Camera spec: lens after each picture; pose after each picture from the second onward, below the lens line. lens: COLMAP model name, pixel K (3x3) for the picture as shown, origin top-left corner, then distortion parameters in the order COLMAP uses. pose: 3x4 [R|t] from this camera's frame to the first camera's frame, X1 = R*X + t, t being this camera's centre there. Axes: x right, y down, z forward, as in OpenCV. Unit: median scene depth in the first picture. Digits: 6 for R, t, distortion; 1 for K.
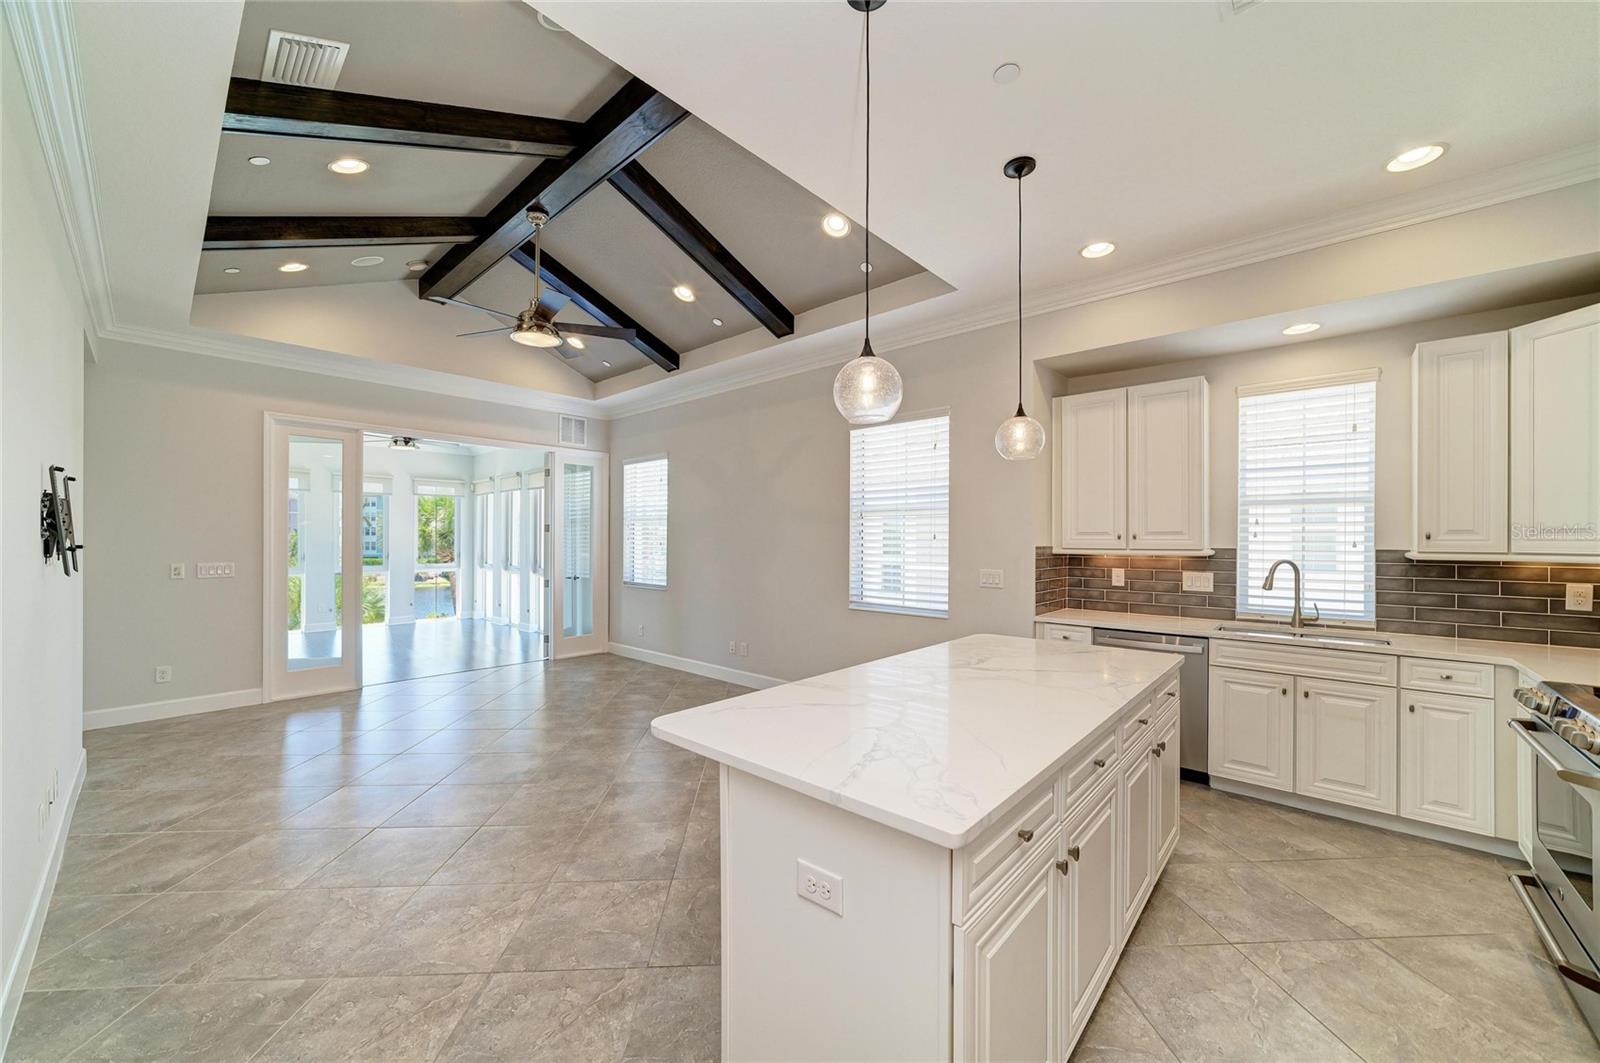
lens RADIAL K [[587.6, 0, 801.6], [0, 587.6, 538.6], [0, 0, 1]] dist [-0.015872, 0.004786]
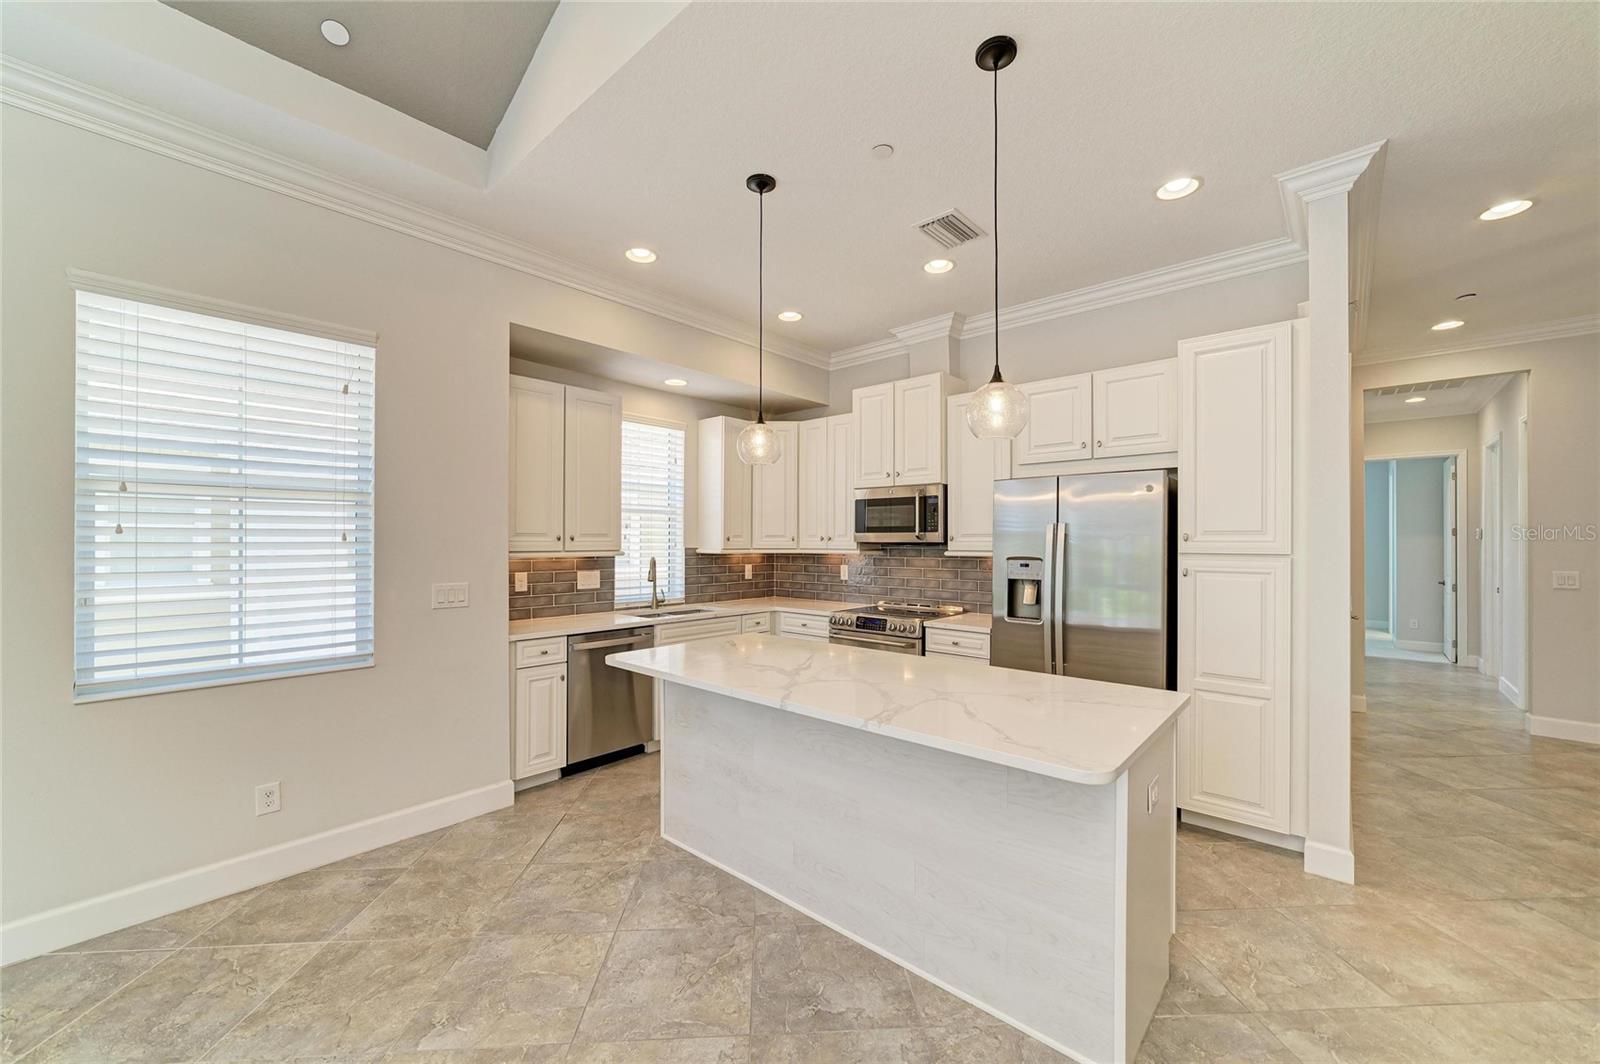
lens RADIAL K [[621.2, 0, 807.0], [0, 621.2, 537.2], [0, 0, 1]] dist [-0.015683, 0.005303]
pose [[-0.004674, 0.002703, 0.999985, -0.408954], [-0.004401, 0.999987, -0.002723, -0.003307], [-0.999979, -0.004414, -0.004662, 0.518411]]
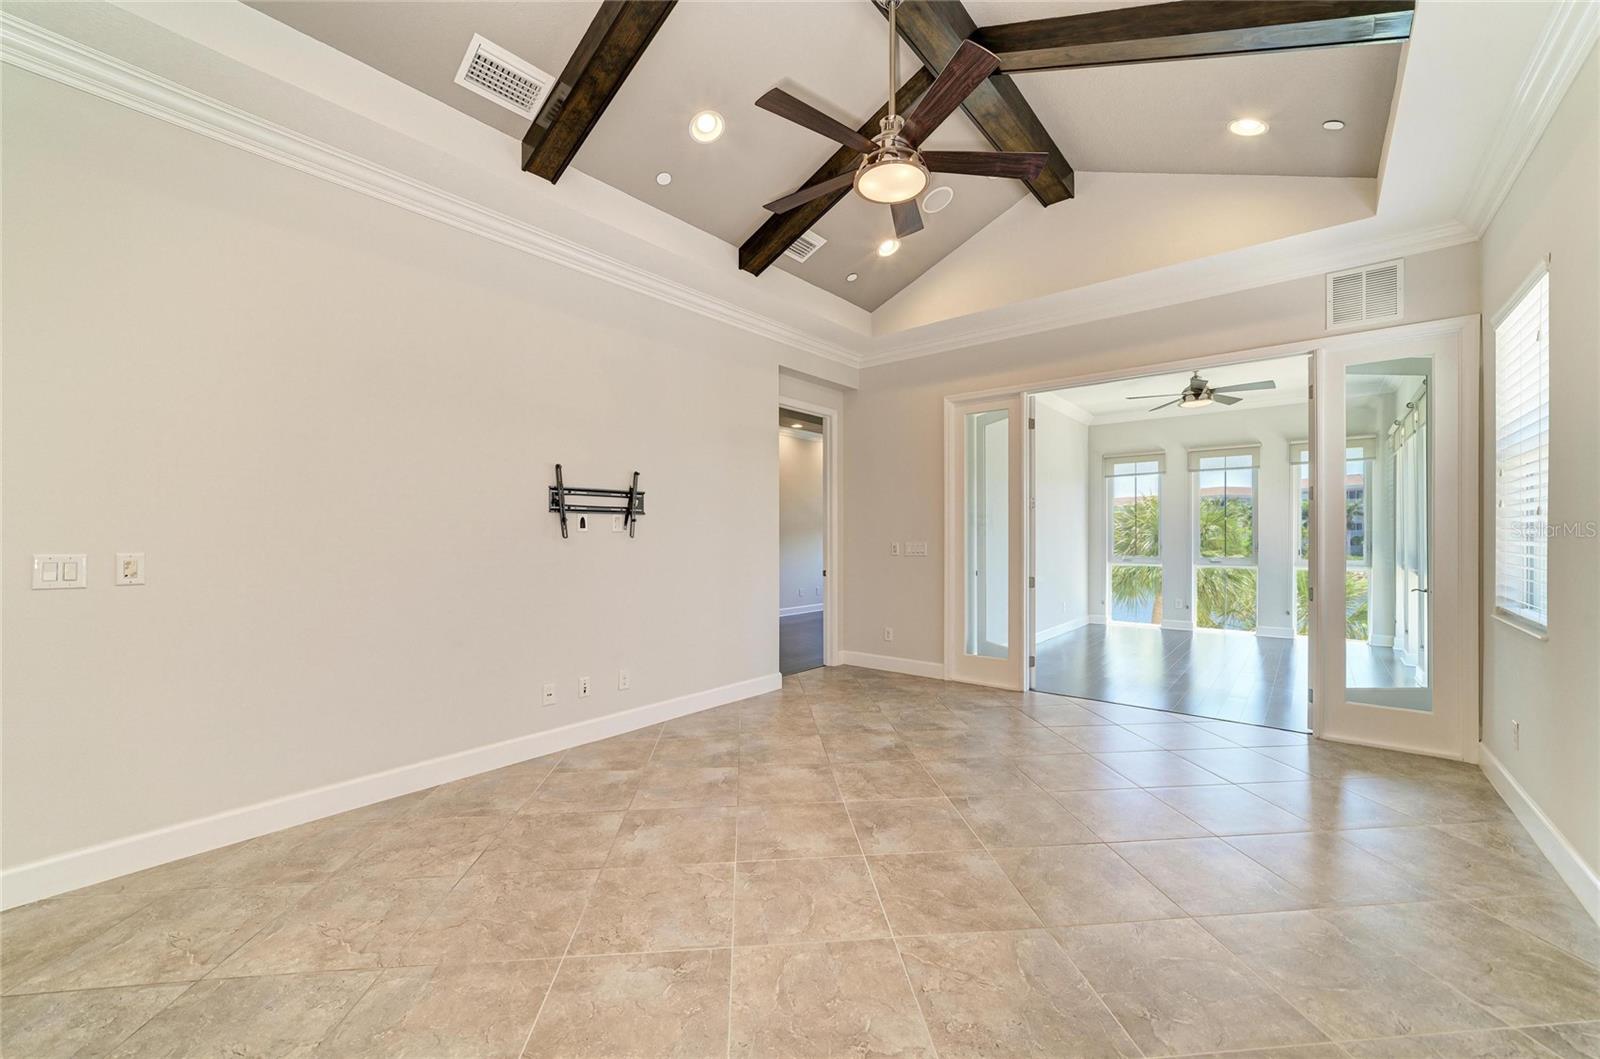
lens RADIAL K [[620.3, 0, 813.2], [0, 620.3, 538.1], [0, 0, 1]] dist [-0.009732, 0.001959]
pose [[0.046450, -0.001352, -0.998920, 0.184503], [0.003955, 0.999991, -0.001169, 0.035874], [0.998913, -0.003897, 0.046455, 0.802166]]
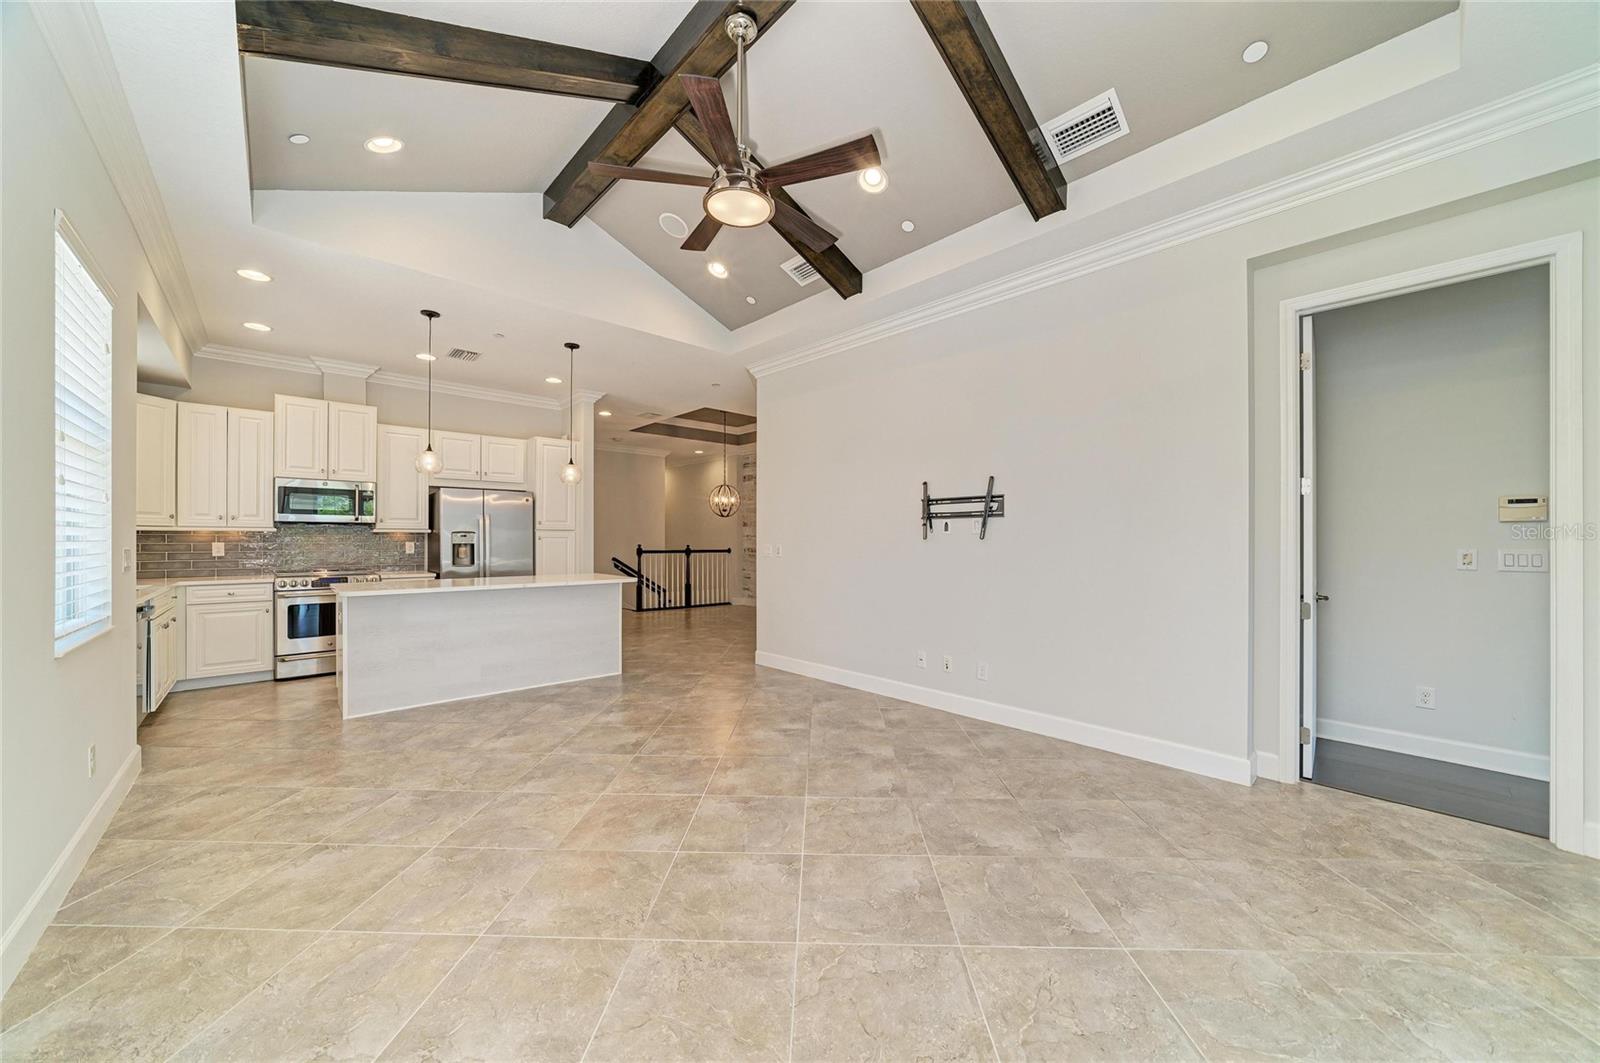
lens RADIAL K [[576.0, 0, 798.2], [0, 576.0, 537.7], [0, 0, 1]] dist [-0.016187, 0.003661]
pose [[-0.995199, -0.003892, 0.097798, -0.531365], [-0.004548, 0.999969, -0.006480, 0.038372], [-0.097770, -0.006894, -0.995185, 1.494306]]
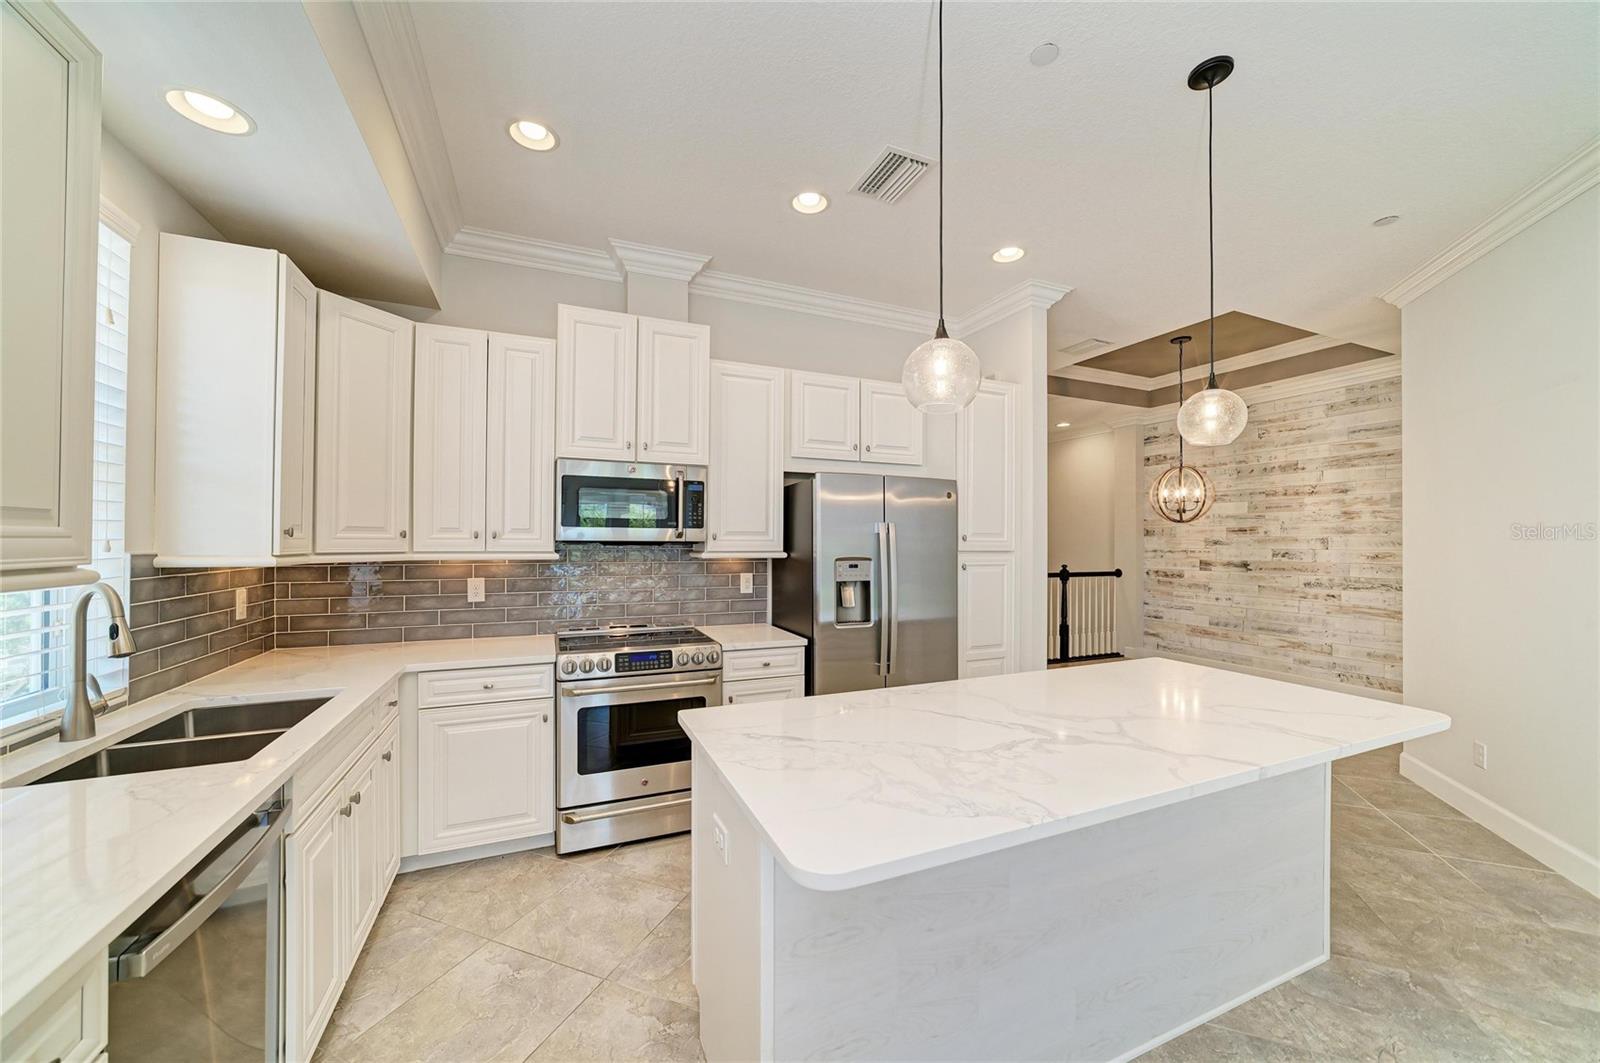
lens RADIAL K [[587.6, 0, 804.9], [0, 587.6, 538.2], [0, 0, 1]] dist [-0.015872, 0.004786]
pose [[-0.909669, -0.004896, 0.415305, 0.138519], [-0.008811, 0.999933, -0.007510, 0.001381], [-0.415240, -0.010491, -0.909651, 0.906948]]
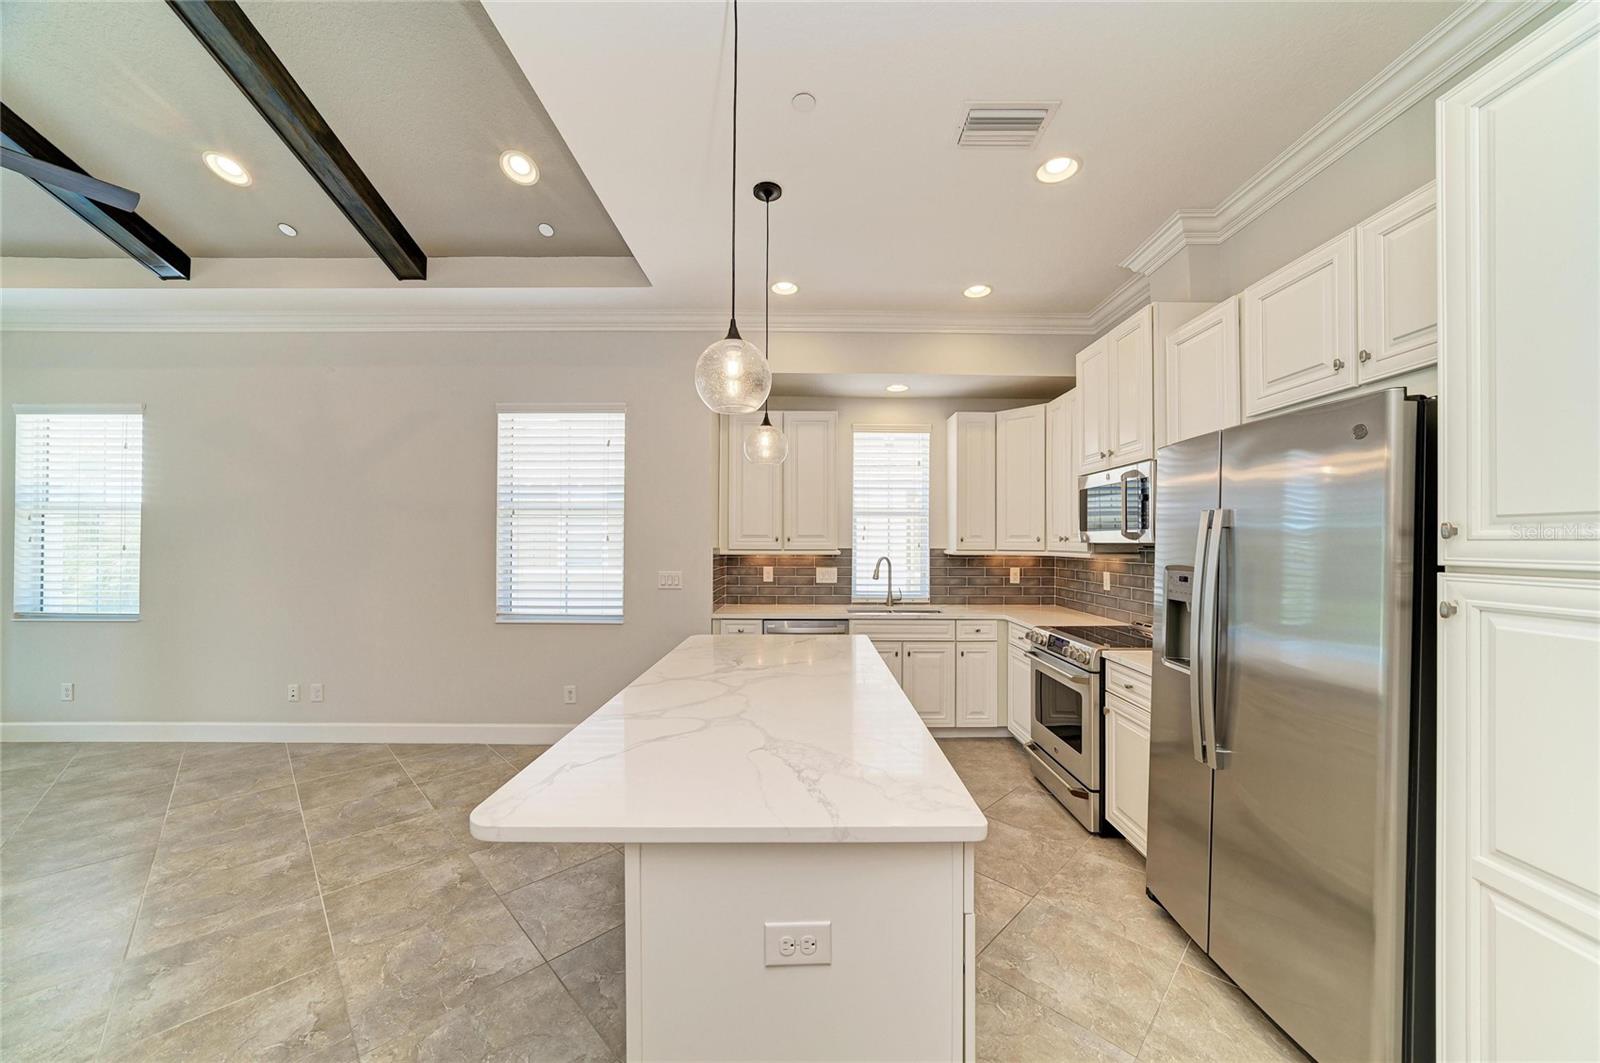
lens RADIAL K [[576.0, 0, 804.3], [0, 576.0, 537.9], [0, 0, 1]] dist [-0.016187, 0.003661]
pose [[0.746291, 0.003342, 0.665612, -0.150648], [-0.002176, 0.999994, -0.002581, -0.002143], [-0.665616, 0.000478, 0.746294, 0.099206]]
